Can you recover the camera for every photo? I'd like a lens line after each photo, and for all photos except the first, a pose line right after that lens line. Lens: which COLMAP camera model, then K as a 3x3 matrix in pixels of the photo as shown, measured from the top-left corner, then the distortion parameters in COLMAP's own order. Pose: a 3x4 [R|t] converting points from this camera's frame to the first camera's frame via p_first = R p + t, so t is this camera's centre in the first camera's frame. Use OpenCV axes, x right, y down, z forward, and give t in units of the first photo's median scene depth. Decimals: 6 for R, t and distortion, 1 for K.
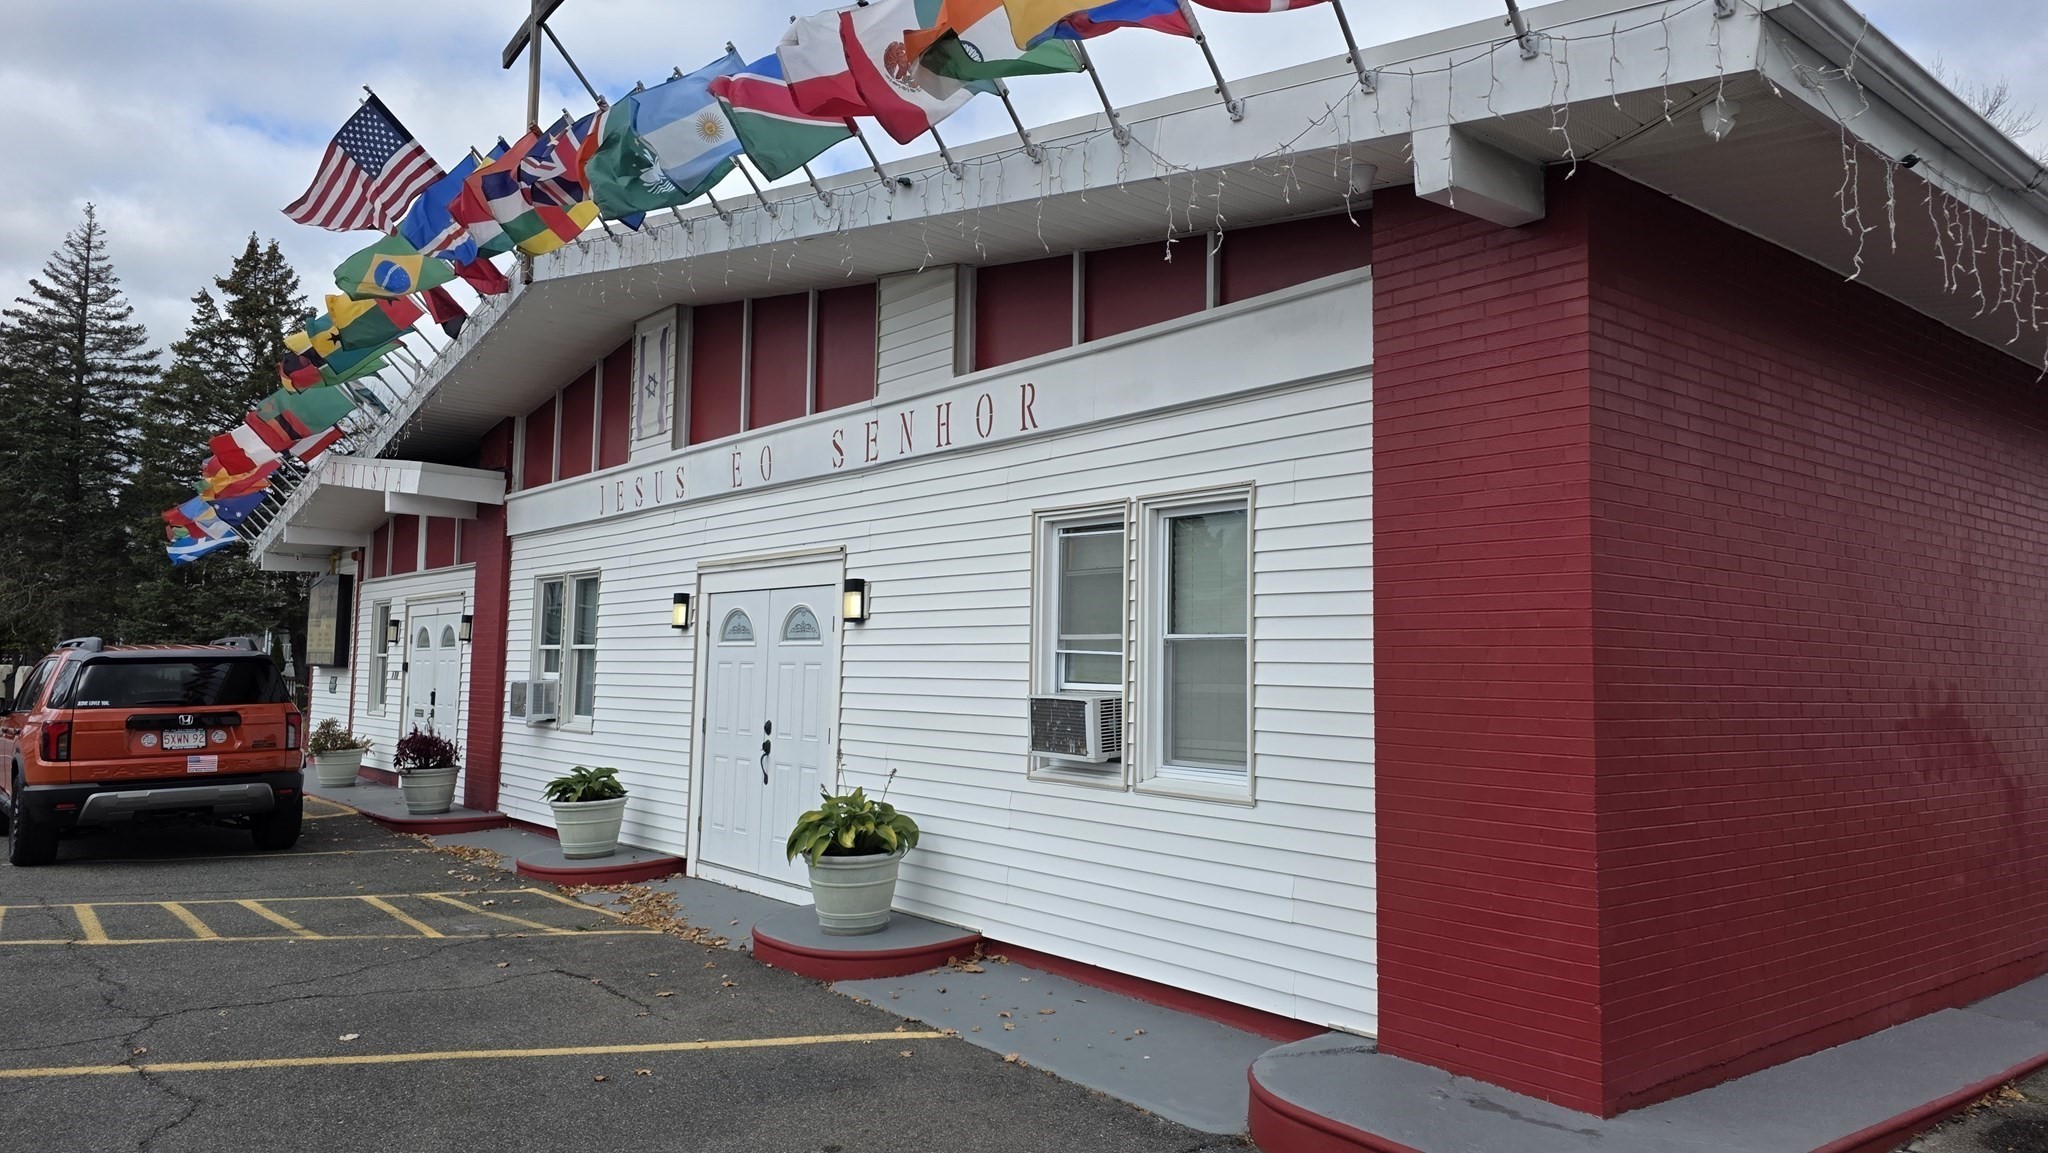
lens RADIAL K [[1378.1, 0, 1025.3], [0, 1378.1, 568.3], [0, 0, 1]] dist [0.065931, -0.061291]
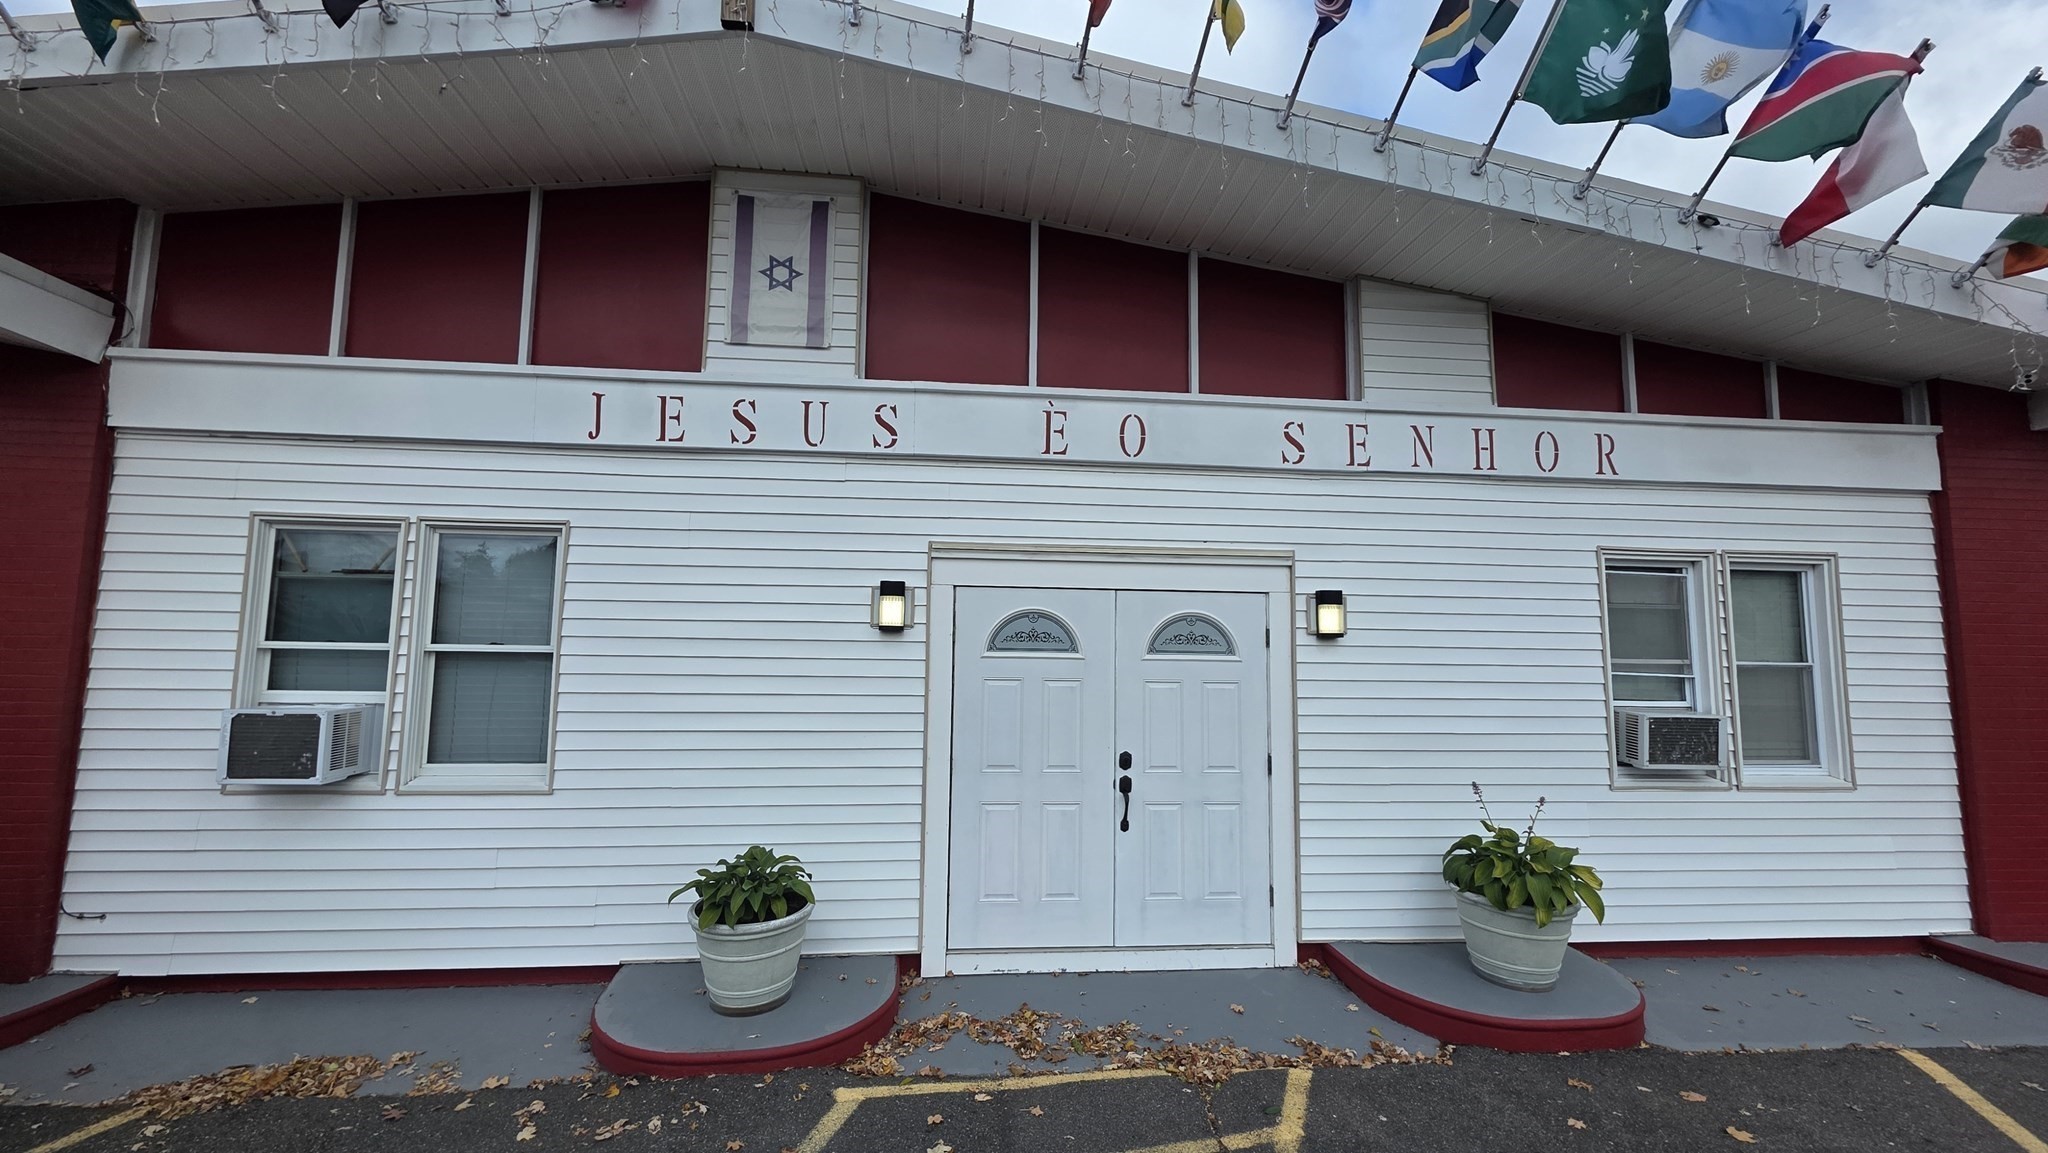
lens RADIAL K [[821.8, 0, 1039.6], [0, 821.8, 583.3], [0, 0, 1]] dist [0.002631, -0.000757]
pose [[0.554421, 0.063040, 0.829845, -0.620927], [-0.067672, 0.997240, -0.030544, 0.029906], [-0.829480, -0.039223, 0.557157, 0.778629]]
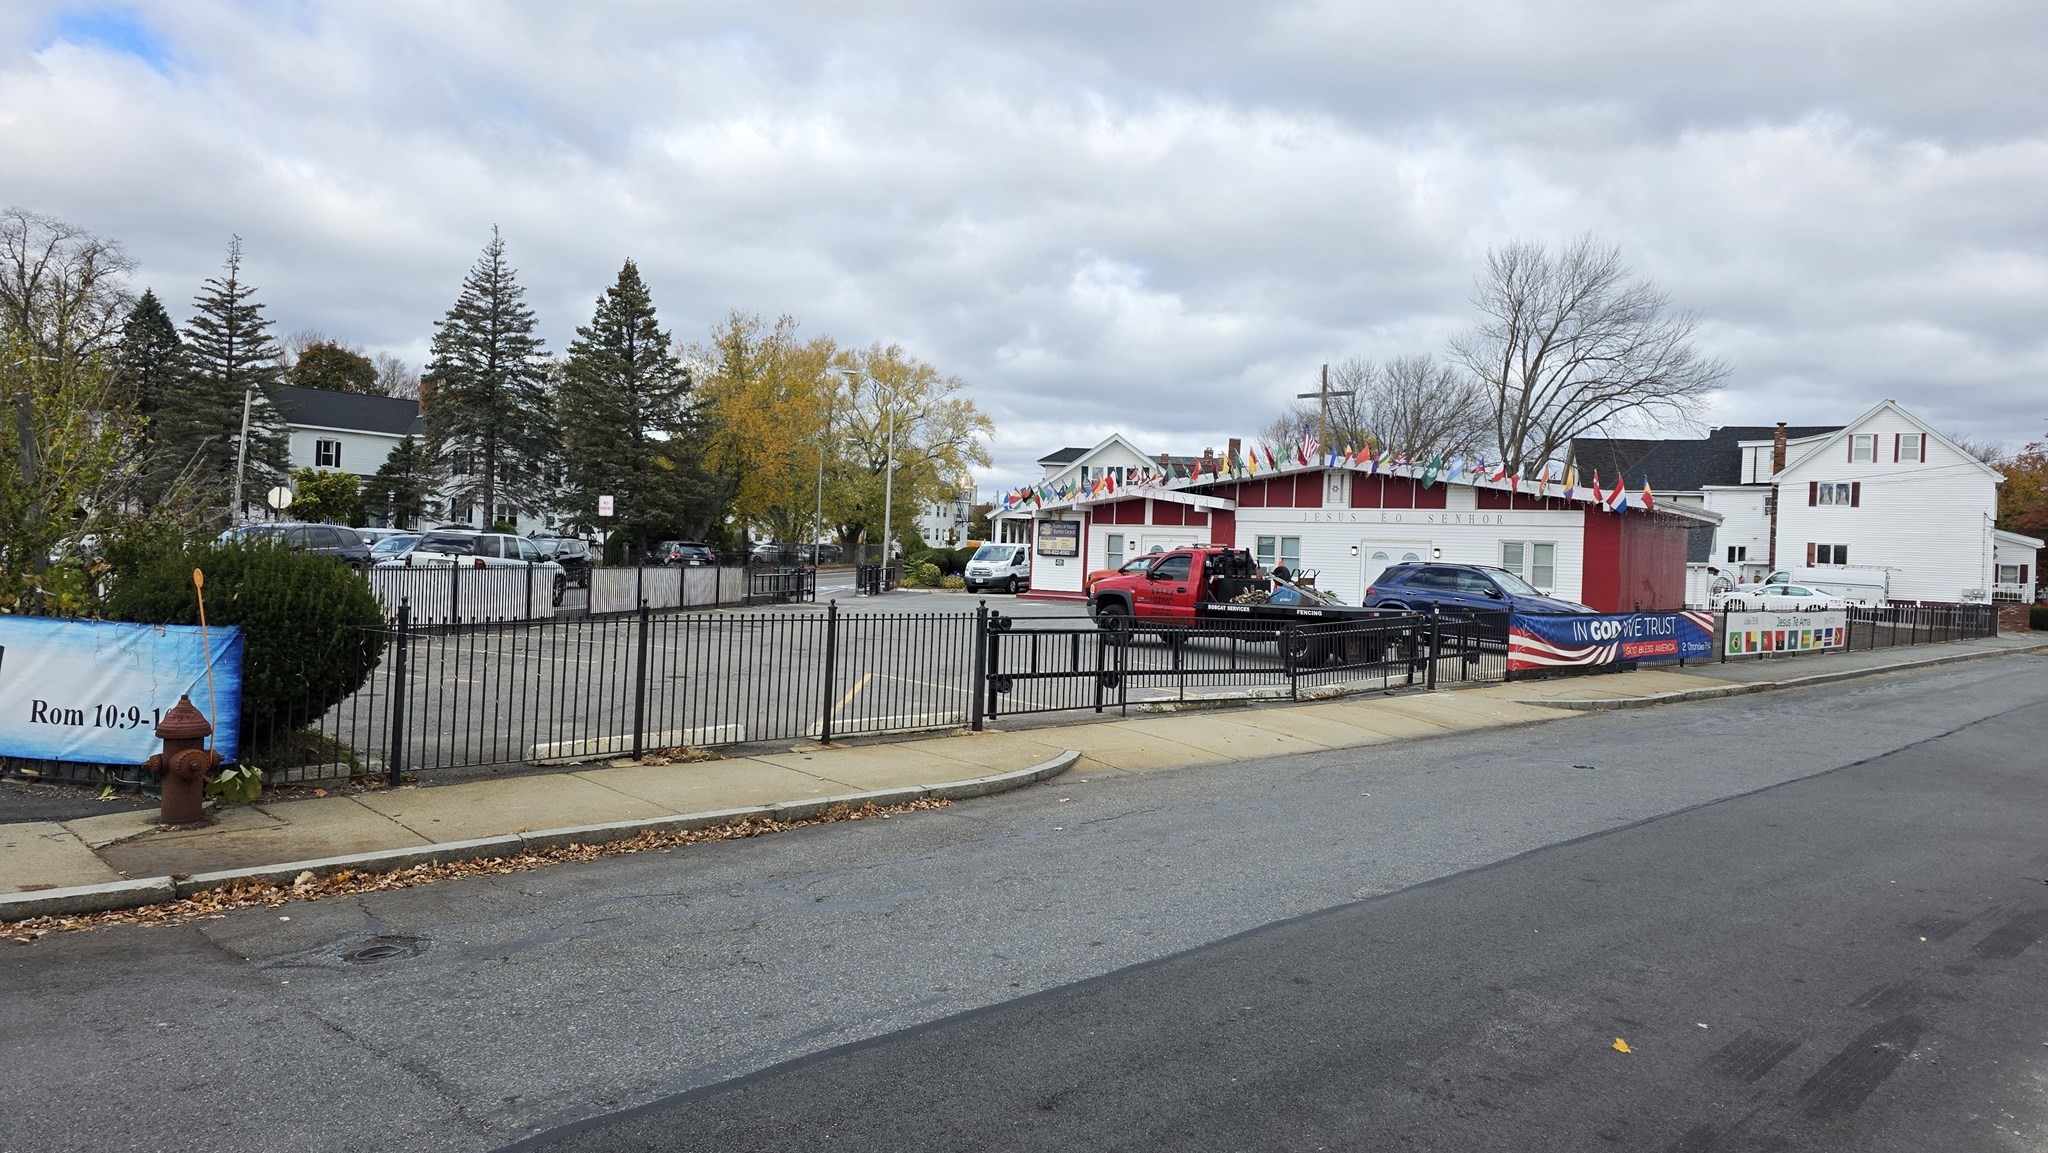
lens RADIAL K [[1378.1, 0, 1004.3], [0, 1378.1, 556.7], [0, 0, 1]] dist [0.065931, -0.061291]
pose [[0.969738, 0.021322, 0.243215, -2.398311], [-0.041479, 0.996085, 0.078063, -0.240282], [-0.240598, -0.085789, 0.966826, -2.829037]]
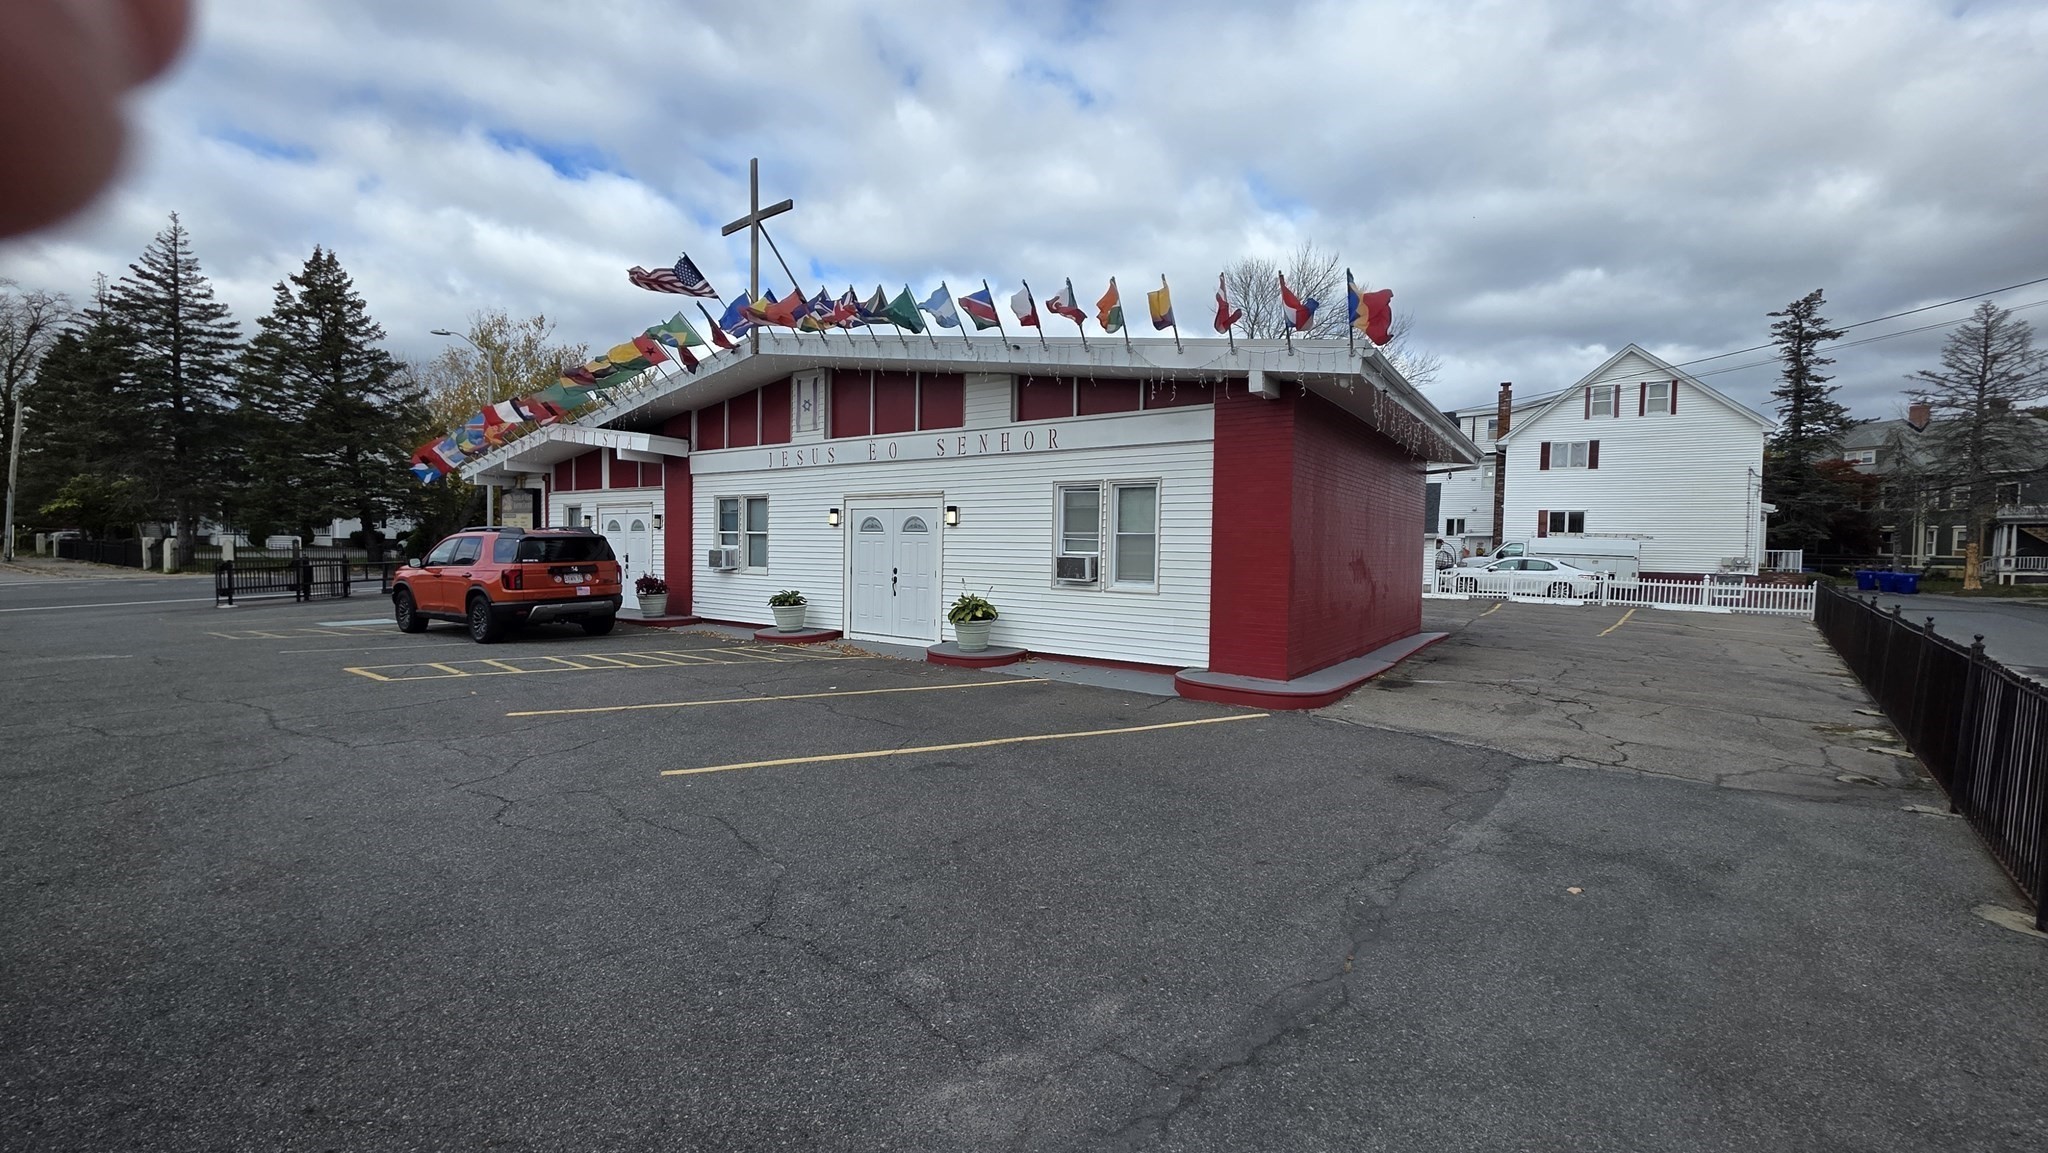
lens RADIAL K [[821.8, 0, 1021.9], [0, 821.8, 581.2], [0, 0, 1]] dist [0.002631, -0.000757]
pose [[0.961940, -0.011437, 0.273022, -0.351947], [-0.021459, 0.992877, 0.117197, -0.027872], [-0.272418, -0.118595, 0.954842, -0.322631]]
